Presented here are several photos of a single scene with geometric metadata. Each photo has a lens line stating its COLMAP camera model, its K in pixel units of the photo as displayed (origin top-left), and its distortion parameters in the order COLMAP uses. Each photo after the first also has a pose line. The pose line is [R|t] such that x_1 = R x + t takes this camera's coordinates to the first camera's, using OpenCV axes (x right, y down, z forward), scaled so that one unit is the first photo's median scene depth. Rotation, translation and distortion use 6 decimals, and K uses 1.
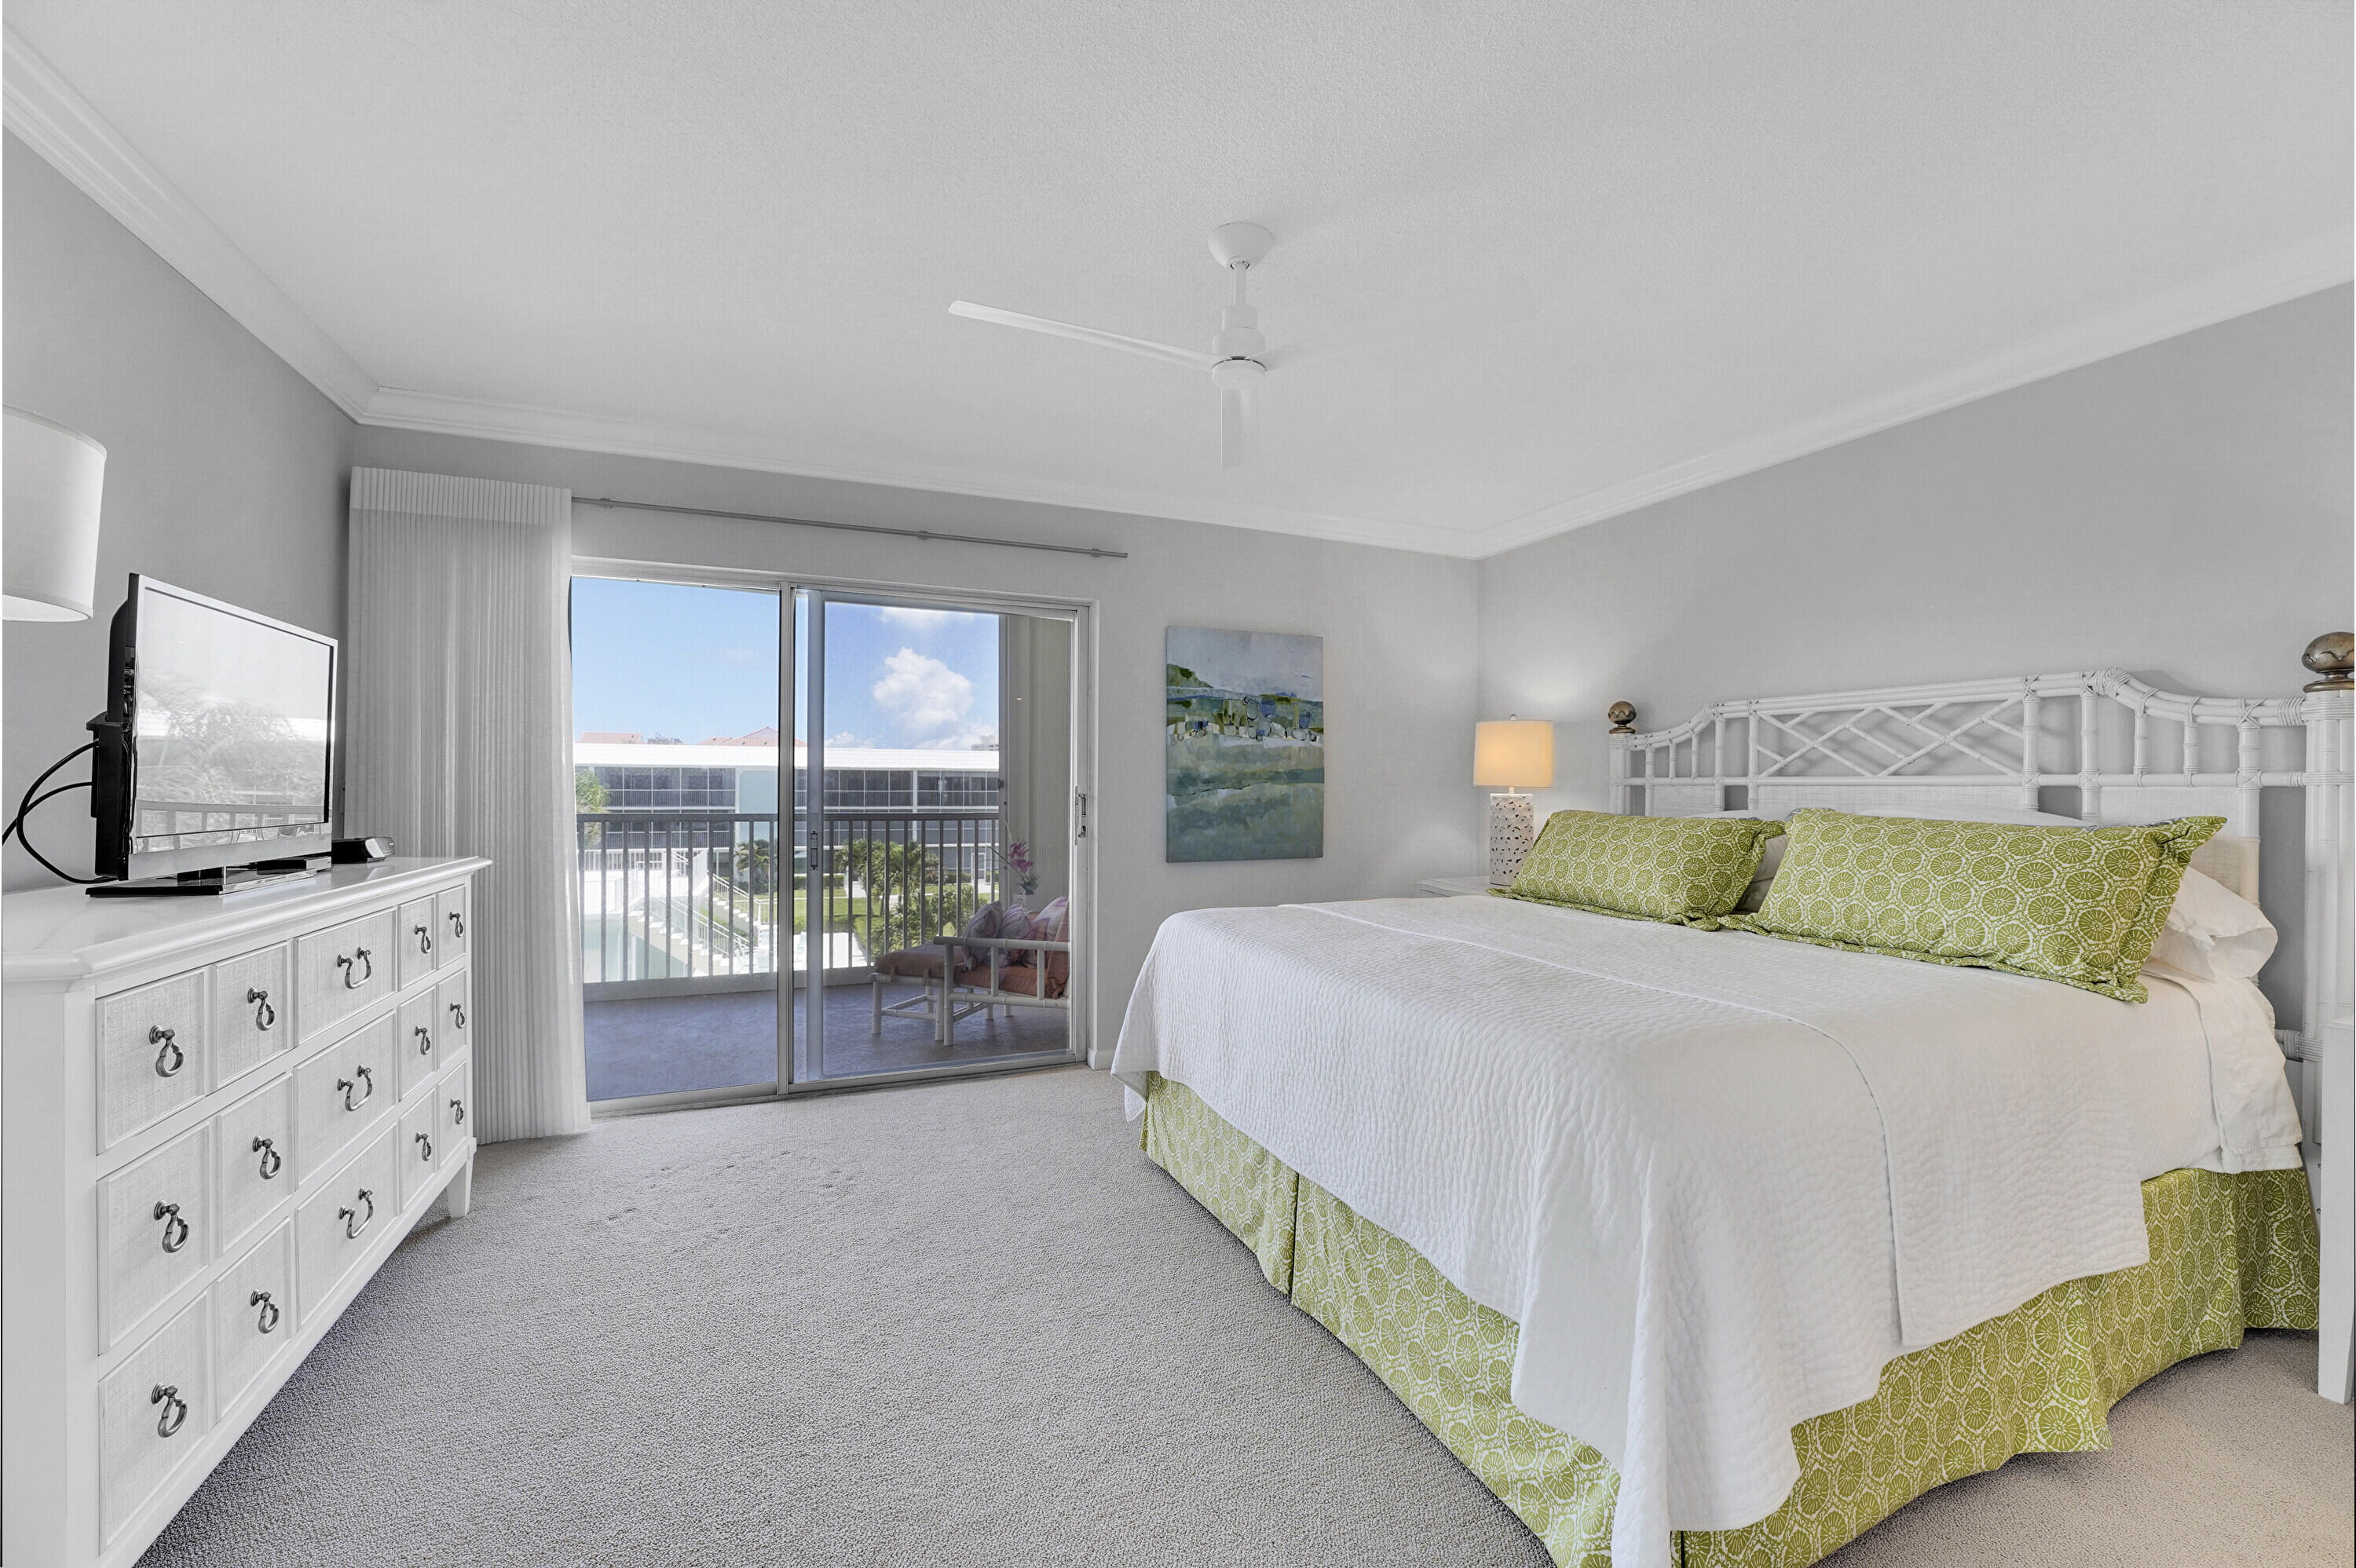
lens RADIAL K [[972.5, 0, 1177.4], [0, 972.5, 786.1], [0, 0, 1]] dist [-0.024960, -0.000153]
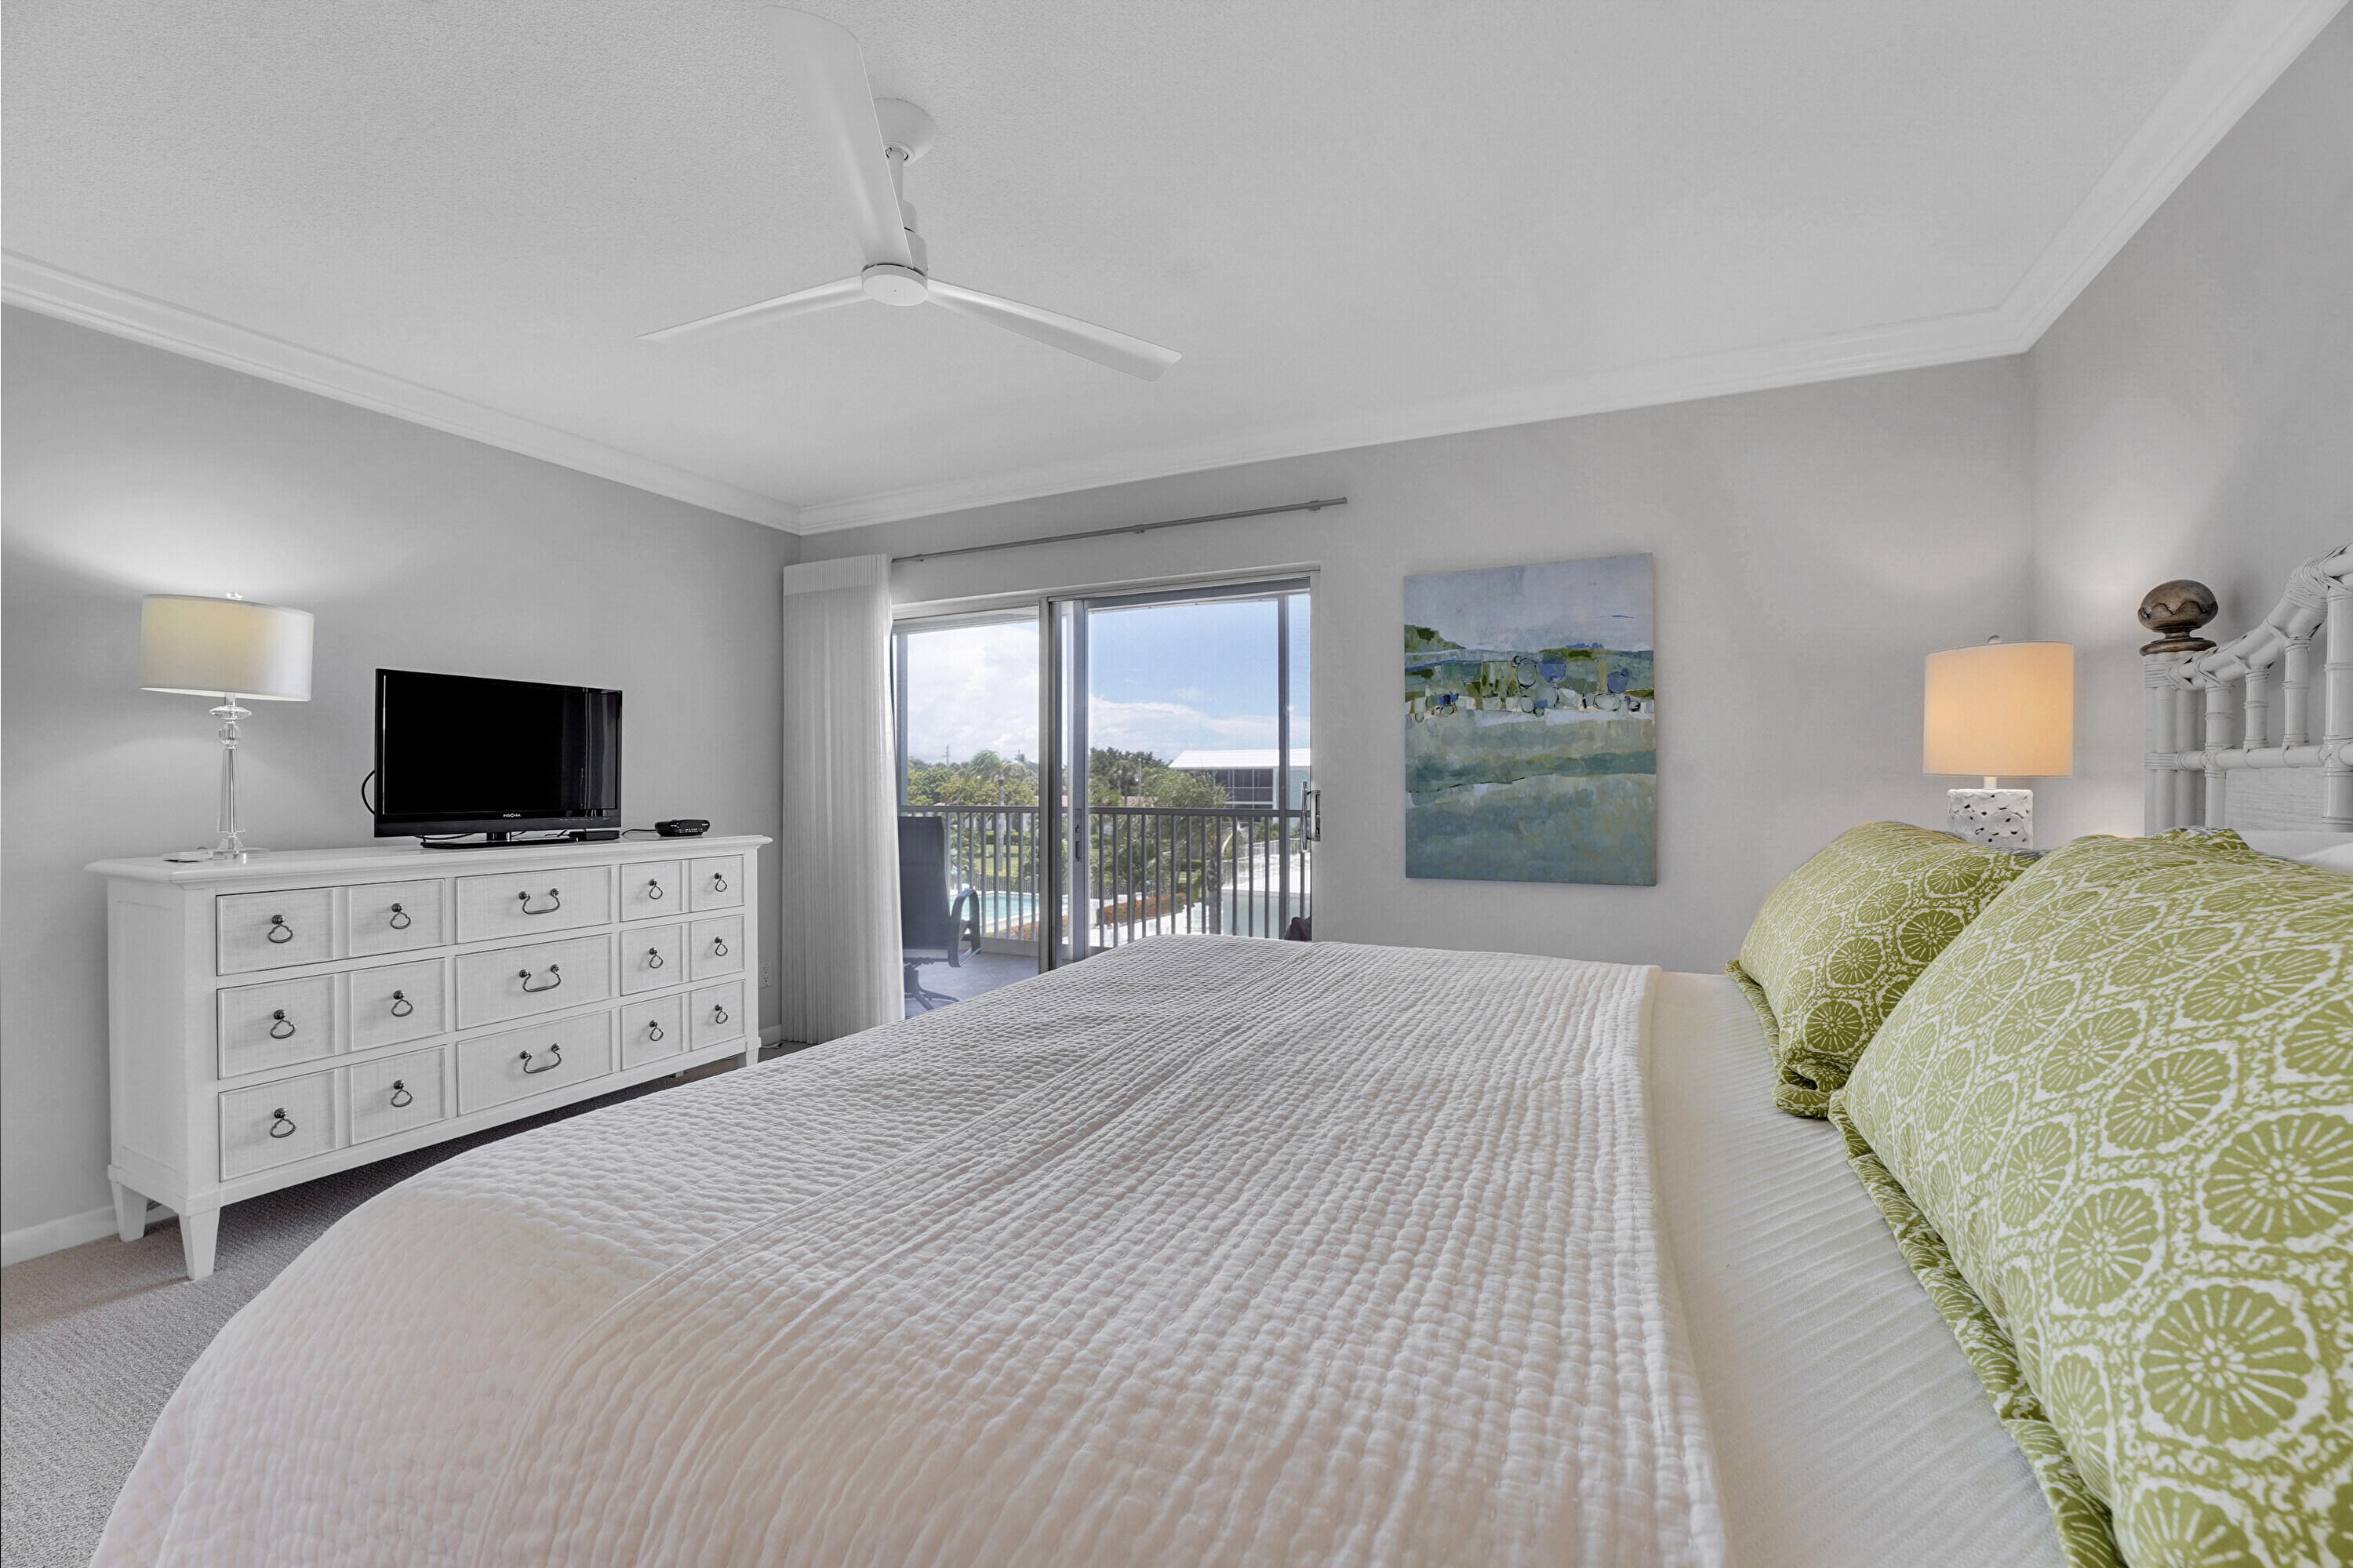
lens RADIAL K [[971.4, 0, 1162.7], [0, 971.4, 786.3], [0, 0, 1]] dist [-0.024960, -0.000153]
pose [[0.650871, -0.004360, -0.759176, 0.456952], [0.006381, 0.999980, -0.000272, 0.003919], [0.759162, -0.004667, 0.650885, 0.339000]]
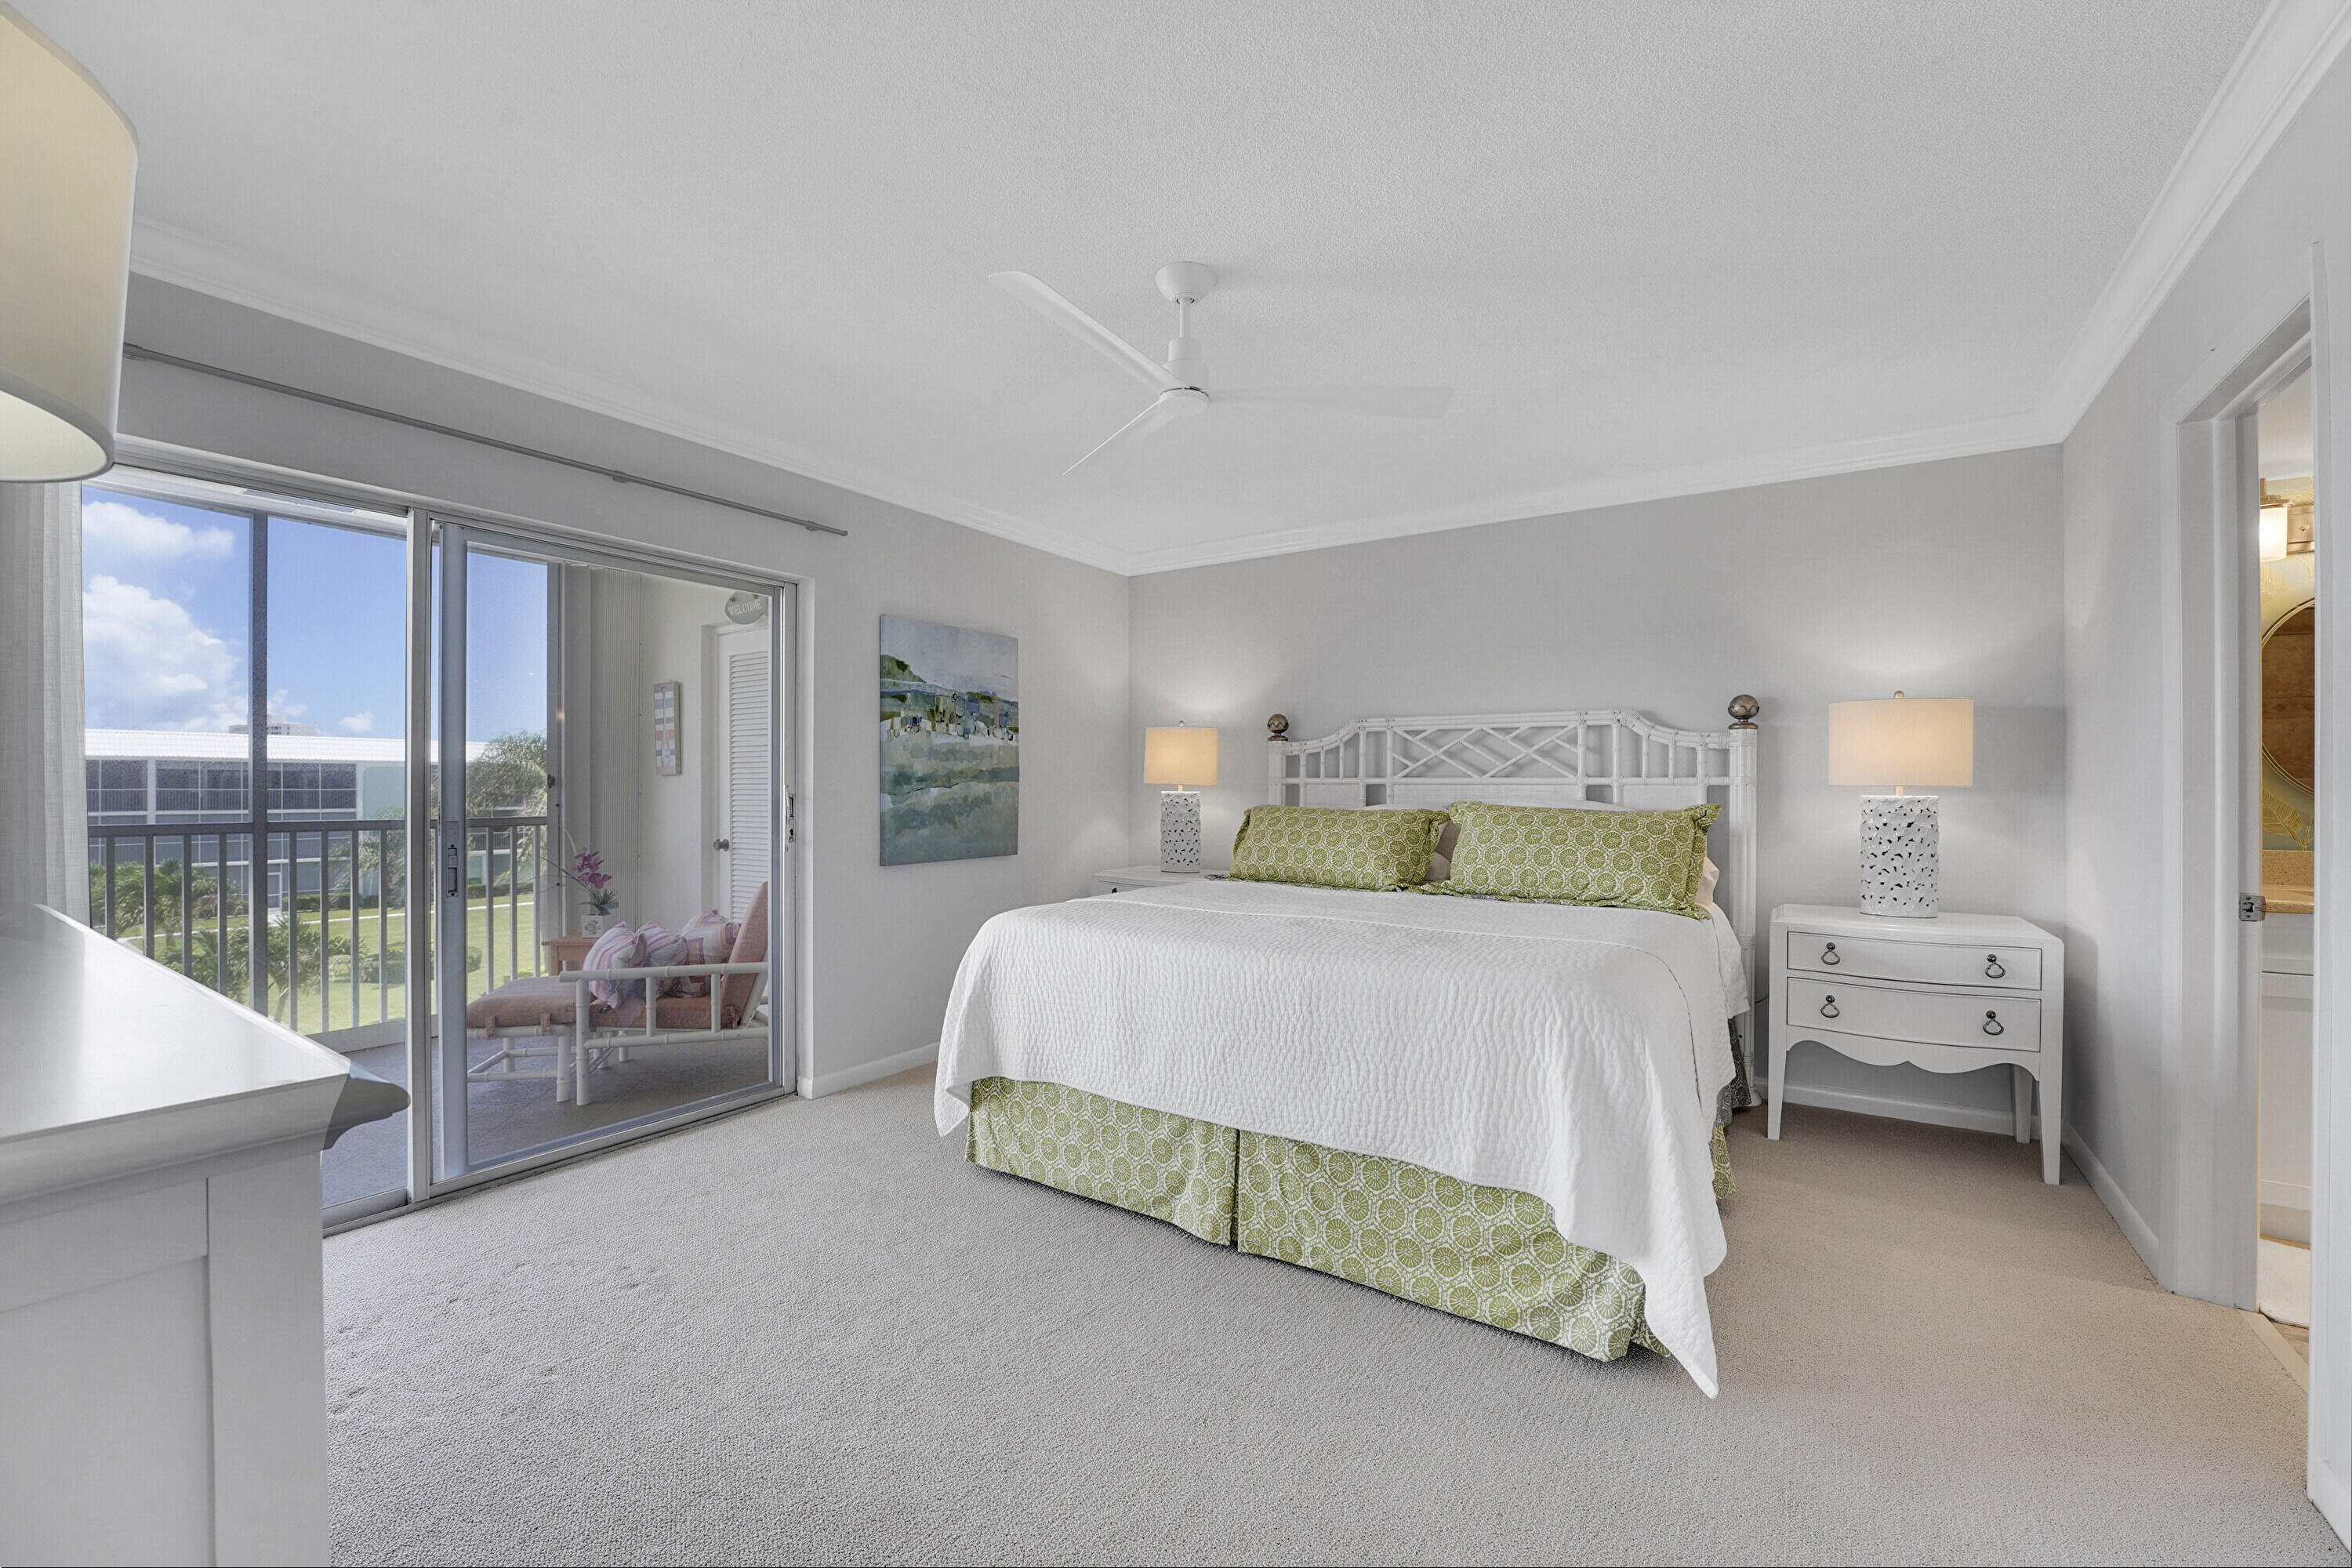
lens RADIAL K [[971.0, 0, 1192.4], [0, 971.0, 784.7], [0, 0, 1]] dist [-0.024960, -0.000153]
pose [[0.829115, -0.000654, 0.559078, -0.284523], [-0.000352, 0.999999, 0.001692, -0.001713], [-0.559078, -0.001600, 0.829113, 0.056323]]
